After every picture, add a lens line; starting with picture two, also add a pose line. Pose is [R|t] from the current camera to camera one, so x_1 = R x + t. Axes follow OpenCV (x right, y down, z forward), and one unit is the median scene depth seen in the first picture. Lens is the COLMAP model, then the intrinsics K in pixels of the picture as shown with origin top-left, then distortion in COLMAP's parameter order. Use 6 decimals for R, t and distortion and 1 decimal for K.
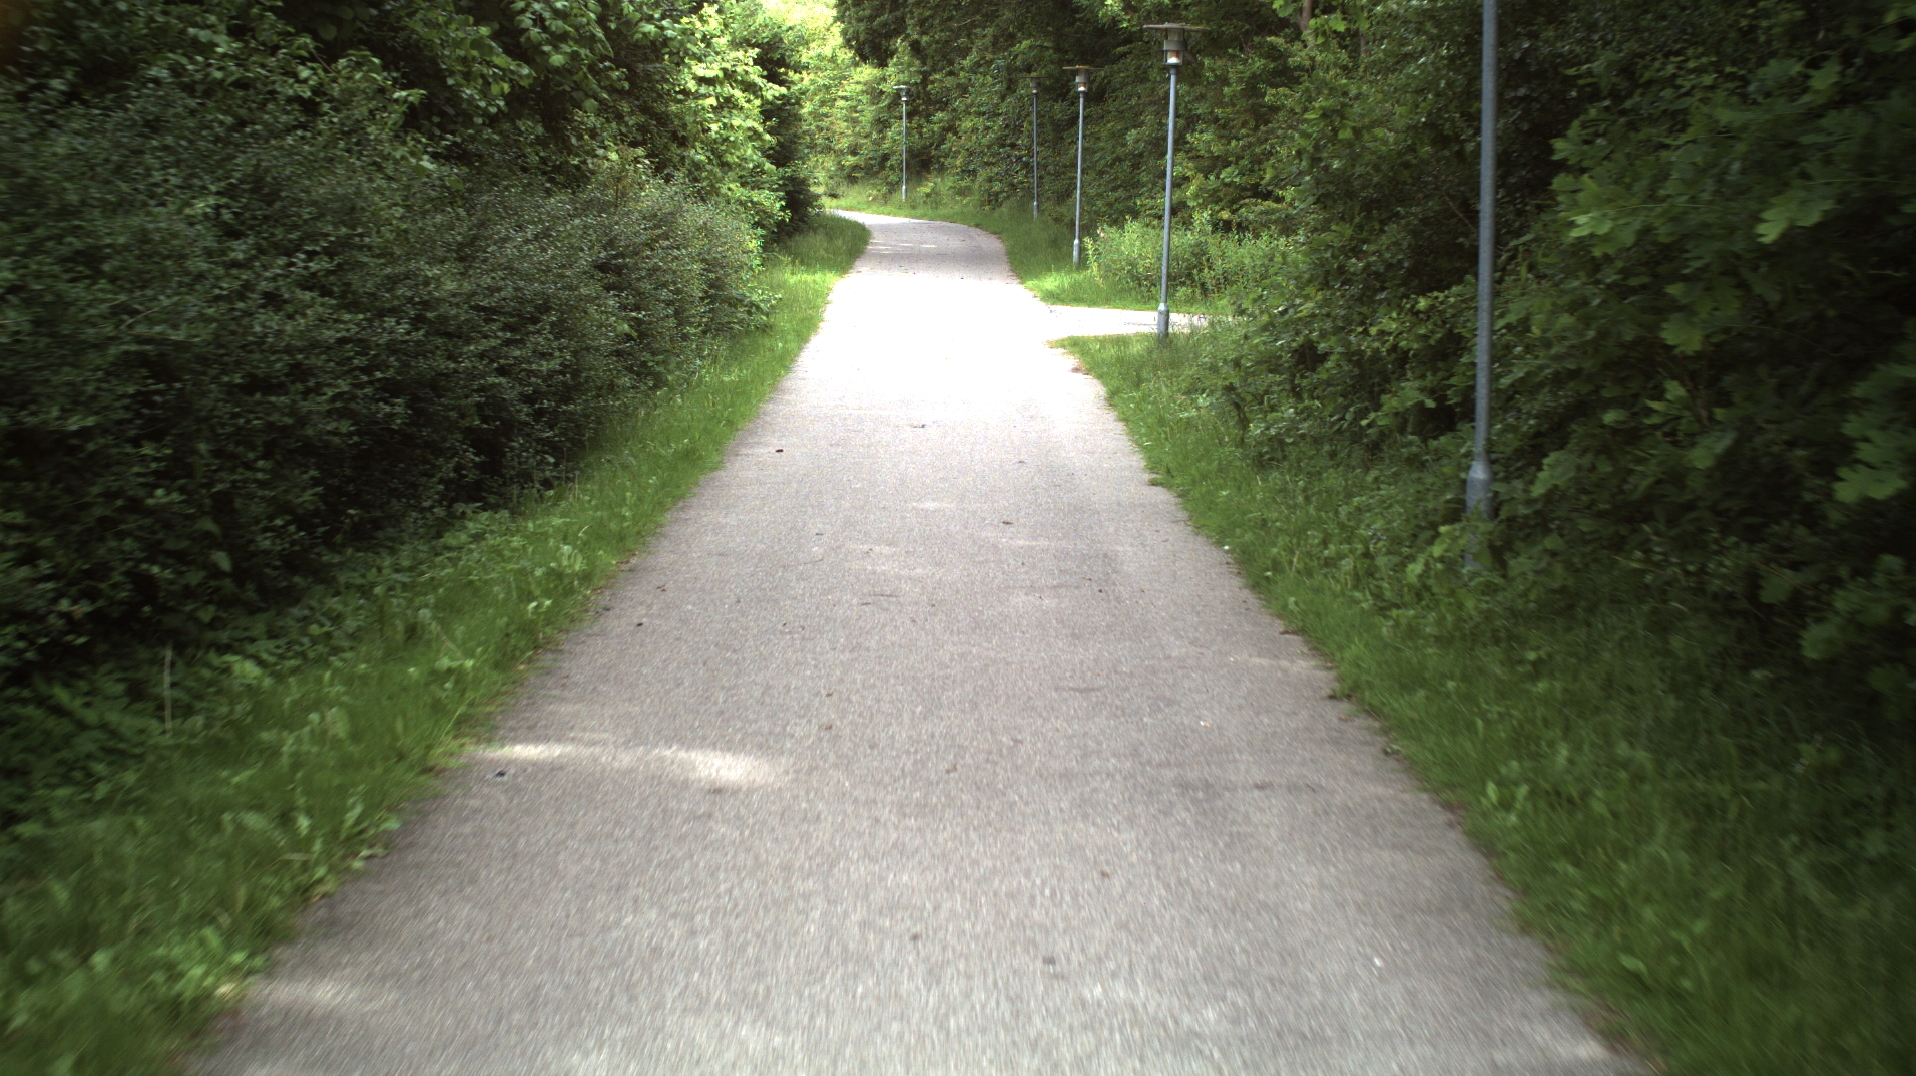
lens RADIAL K [[4761.9, 0, 955.0], [0, 4761.9, 549.8], [0, 0, 1]] dist [-0.323080, 0.000000]
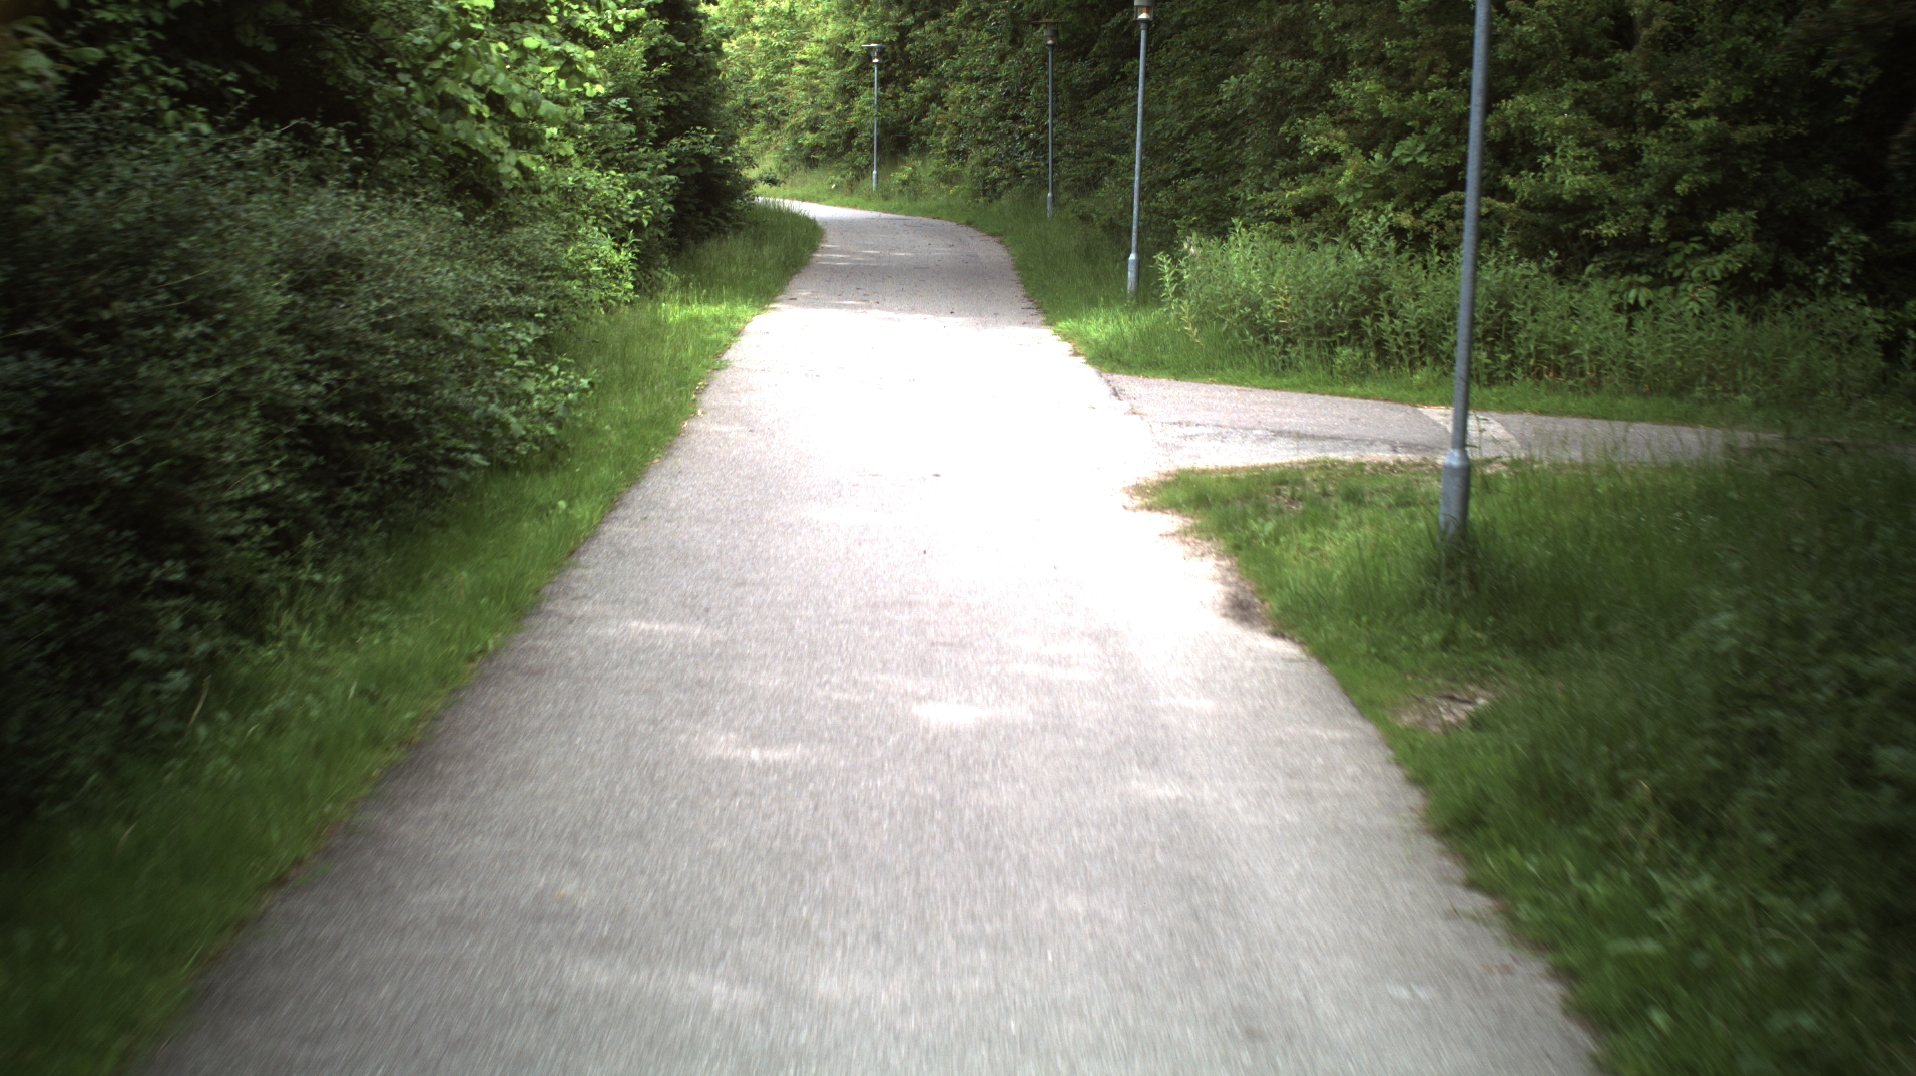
lens RADIAL K [[4761.9, 0, 959.9], [0, 4761.9, 535.5], [0, 0, 1]] dist [-0.323080, 0.000000]
pose [[0.999953, 0.008033, 0.005460, -0.000524], [-0.008030, 0.999968, -0.000620, -0.019938], [-0.005465, 0.000576, 0.999985, 0.269628]]
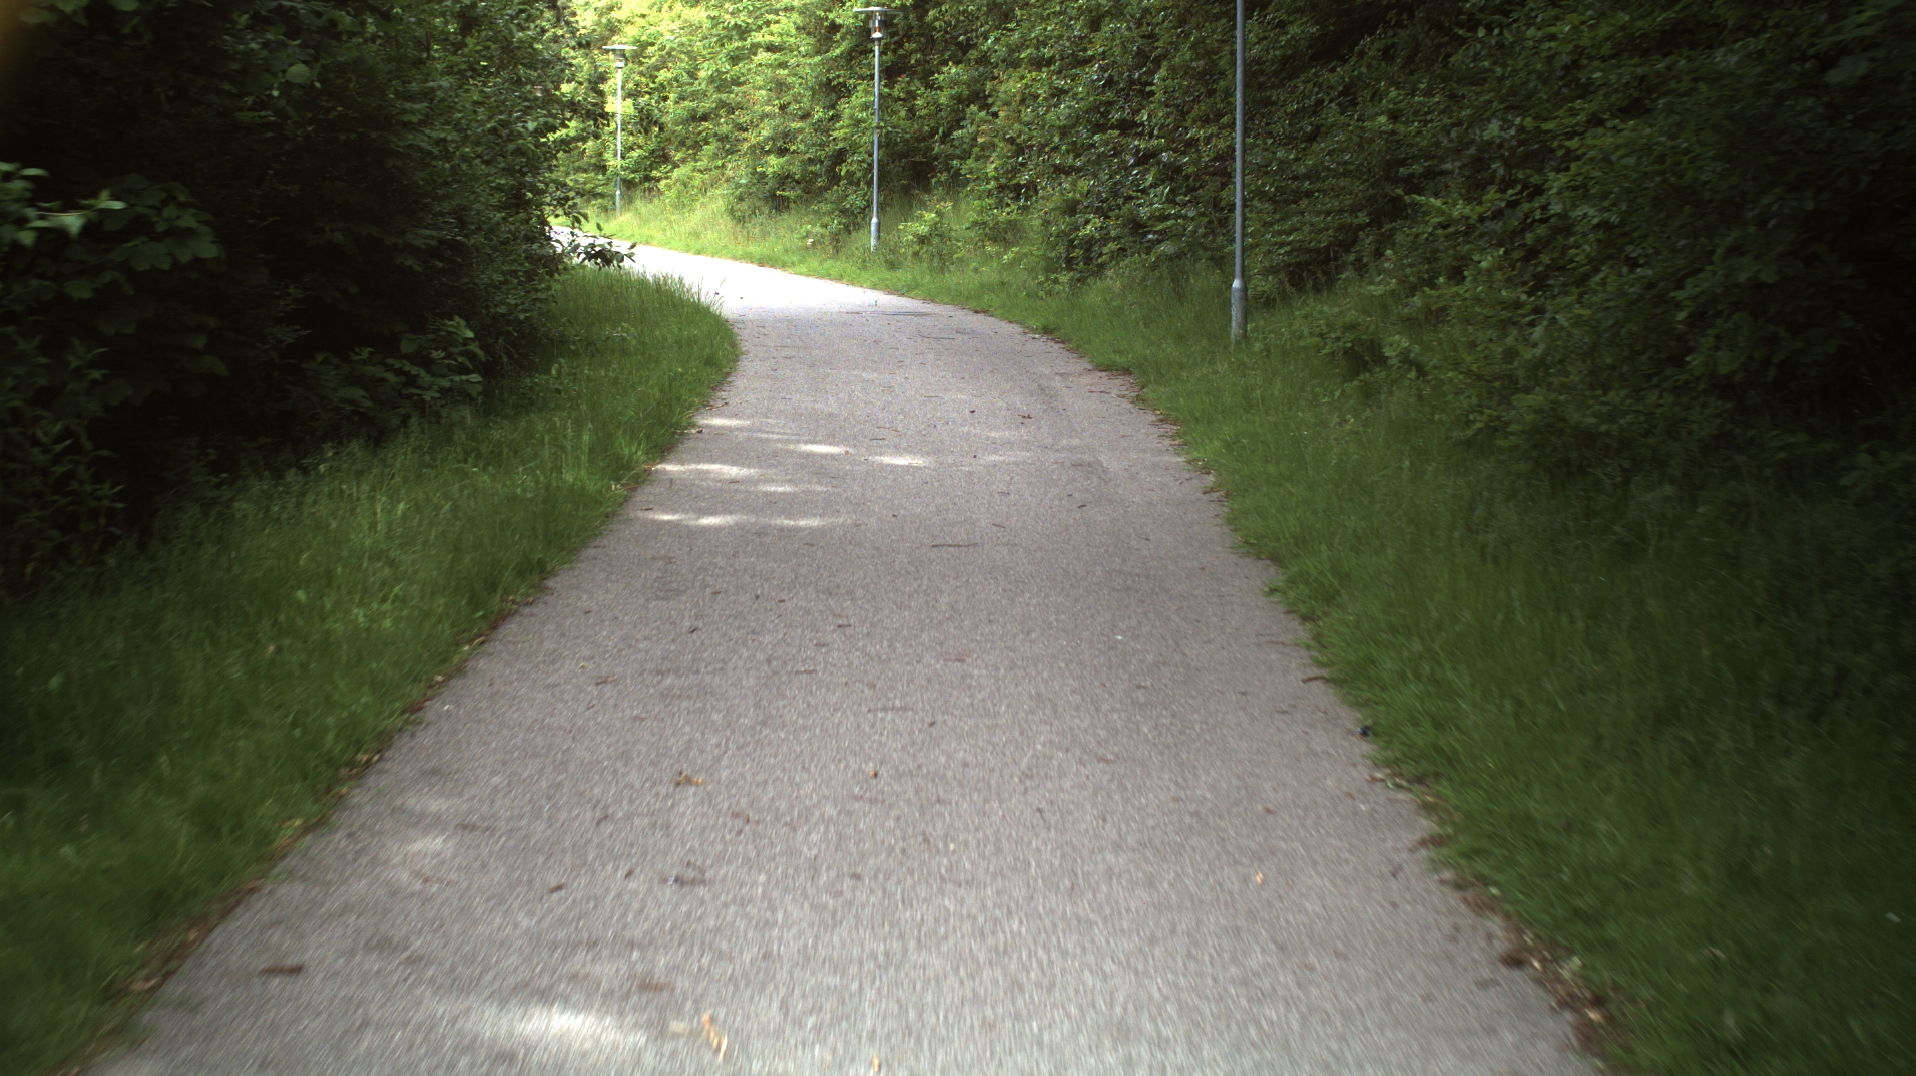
lens RADIAL K [[4761.9, 0, 947.1], [0, 4761.9, 542.4], [0, 0, 1]] dist [-0.323080, 0.000000]
pose [[0.999915, 0.012695, -0.003064, -0.002056], [-0.012714, 0.999900, -0.006155, -0.052943], [0.002985, 0.006194, 0.999976, 0.673121]]
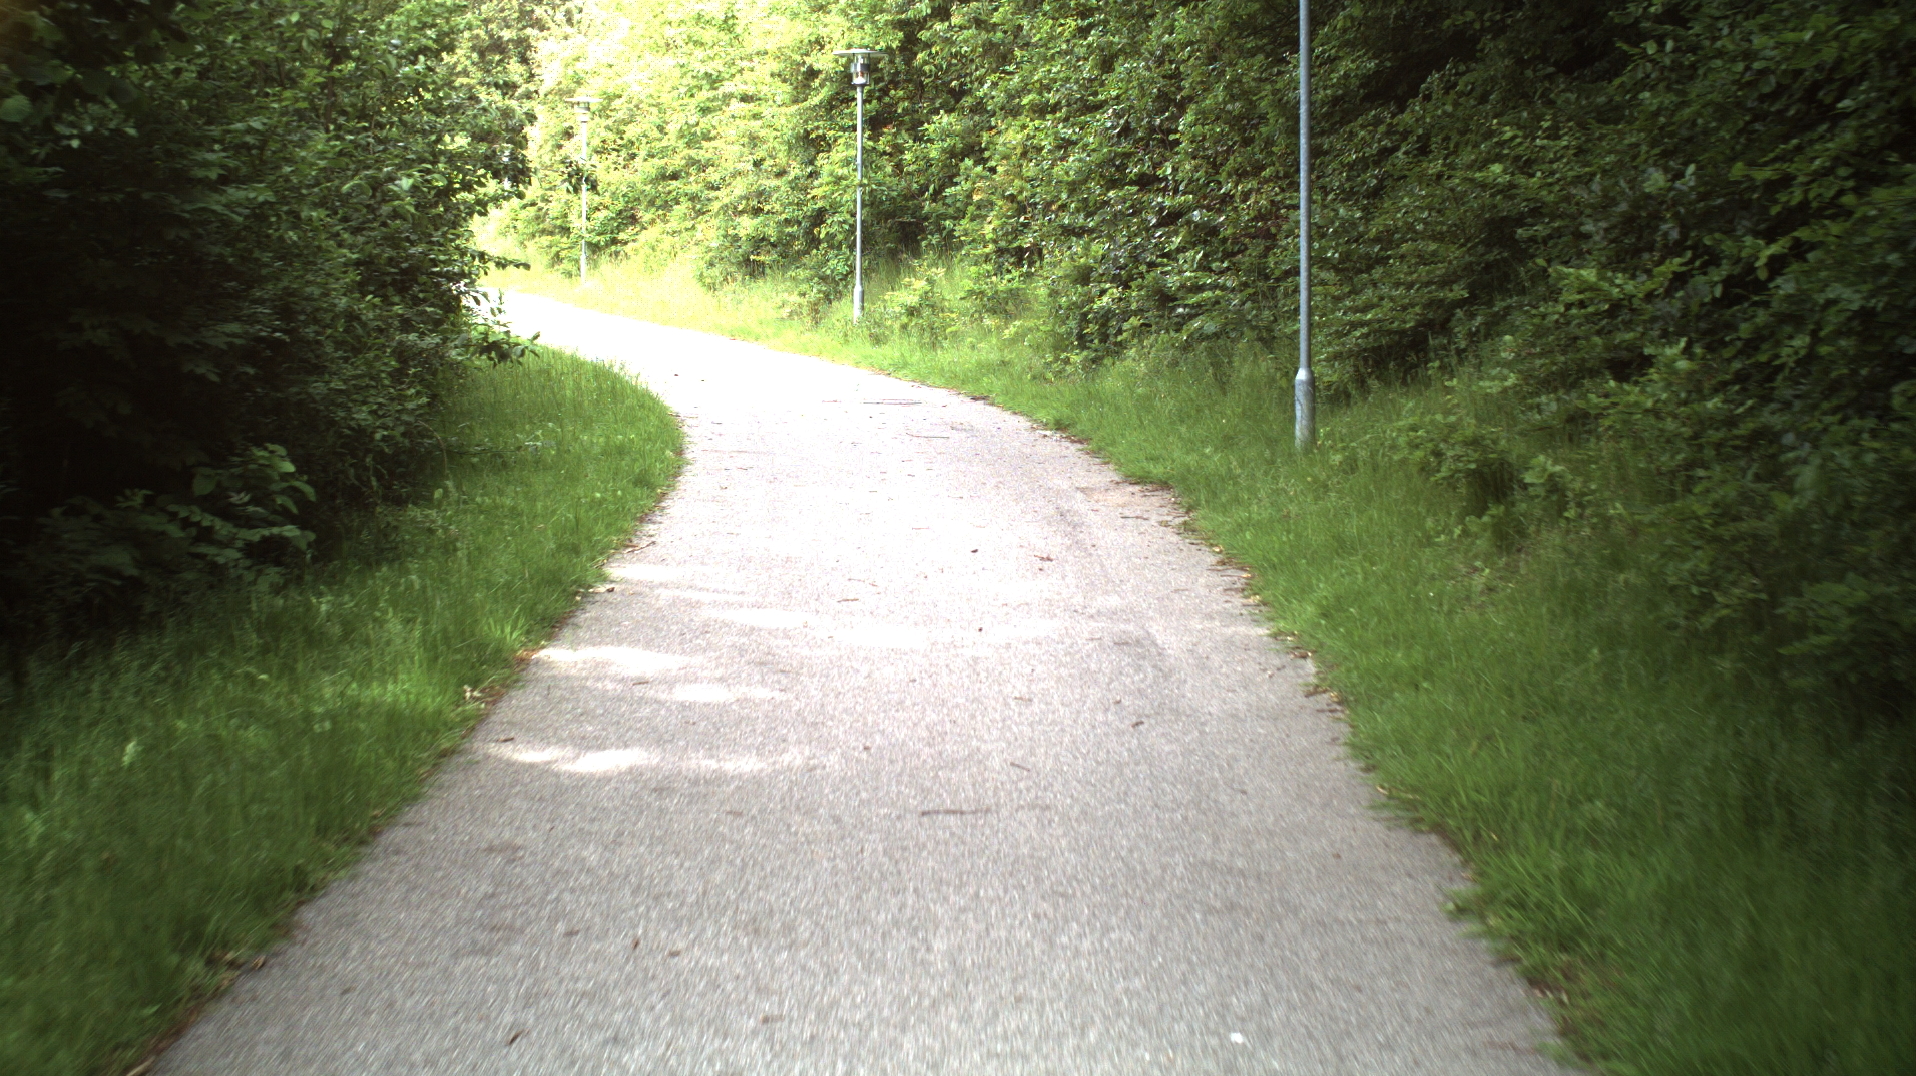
lens RADIAL K [[4761.9, 0, 962.3], [0, 4761.9, 532.3], [0, 0, 1]] dist [-0.323080, 0.000000]
pose [[0.999979, 0.006394, 0.001391, -0.002395], [-0.006364, 0.999768, -0.020554, -0.058972], [-0.001522, 0.020545, 0.999788, 0.739912]]
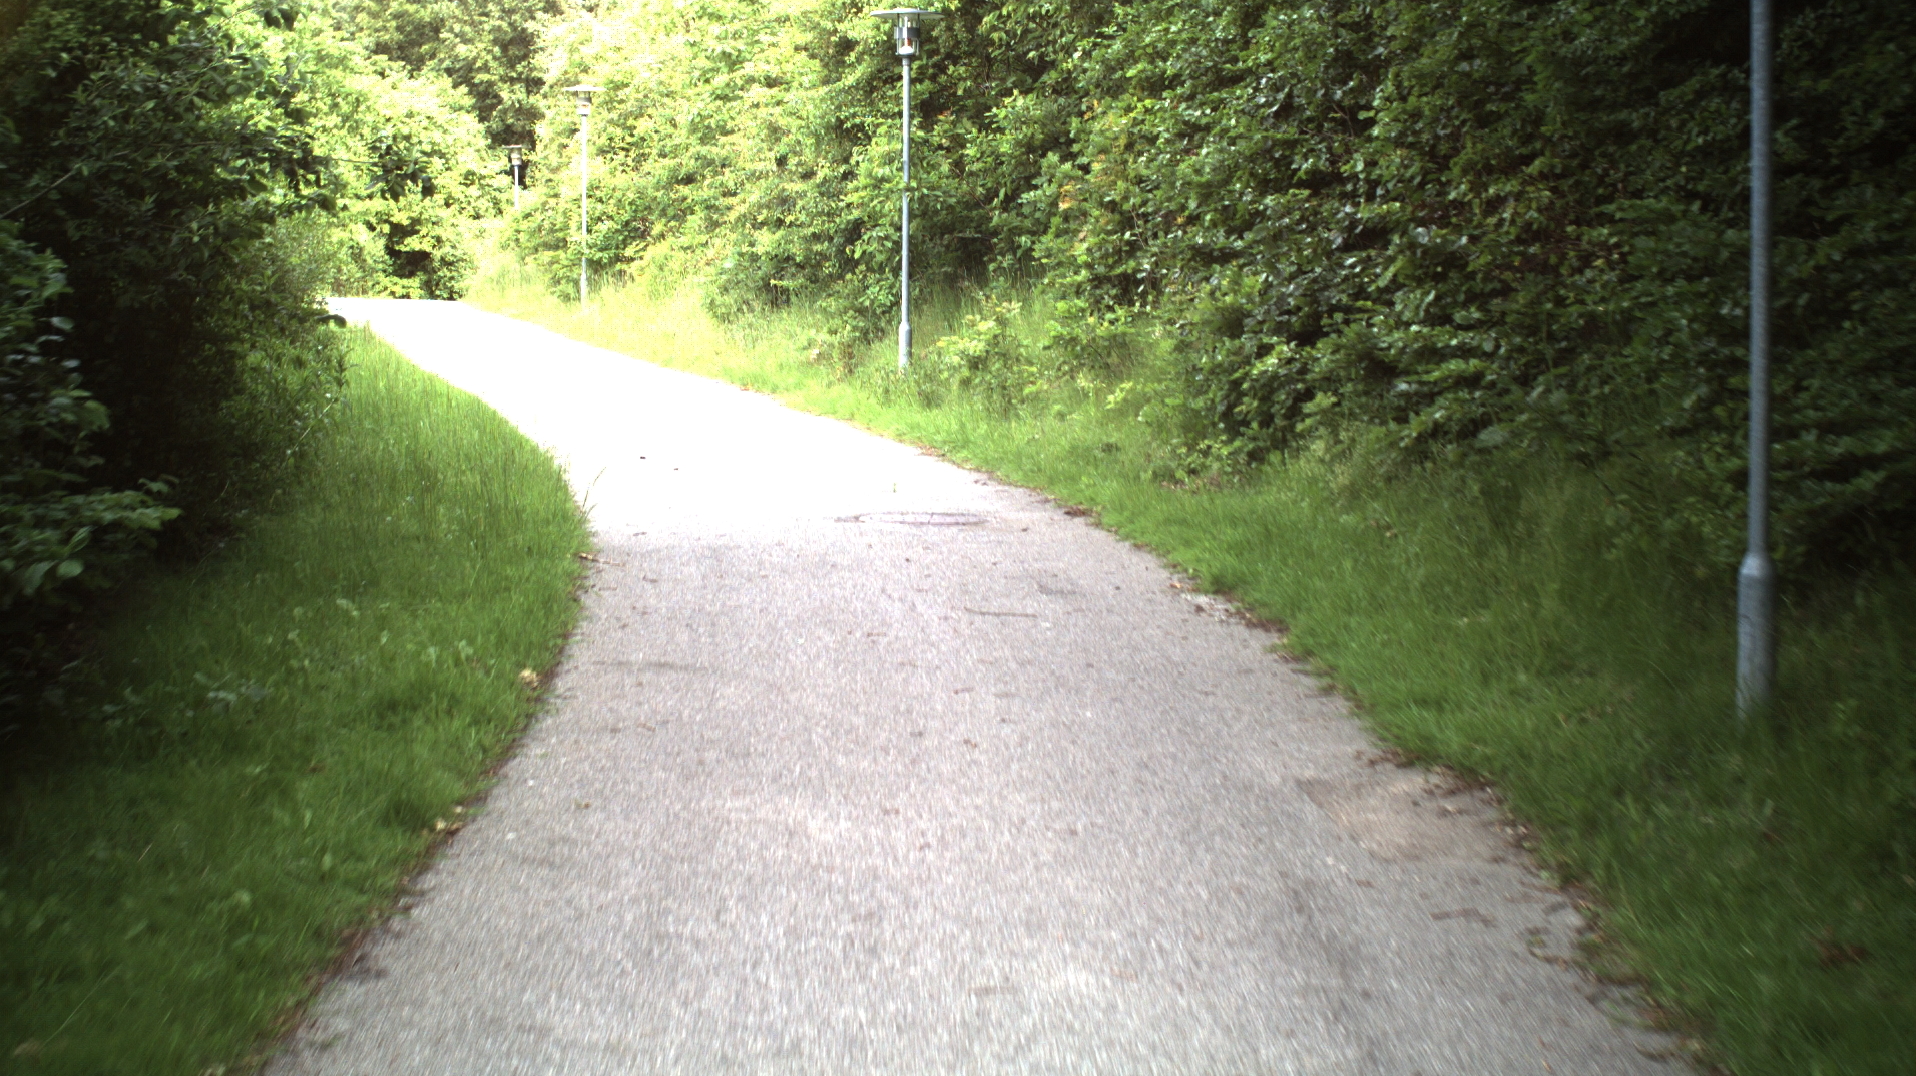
lens RADIAL K [[4761.9, 0, 949.9], [0, 4761.9, 555.1], [0, 0, 1]] dist [-0.323080, 0.000000]
pose [[0.999864, 0.006617, -0.015097, -0.003516], [-0.006876, 0.999829, -0.017185, -0.071304], [0.014981, 0.017286, 0.999738, 0.874584]]
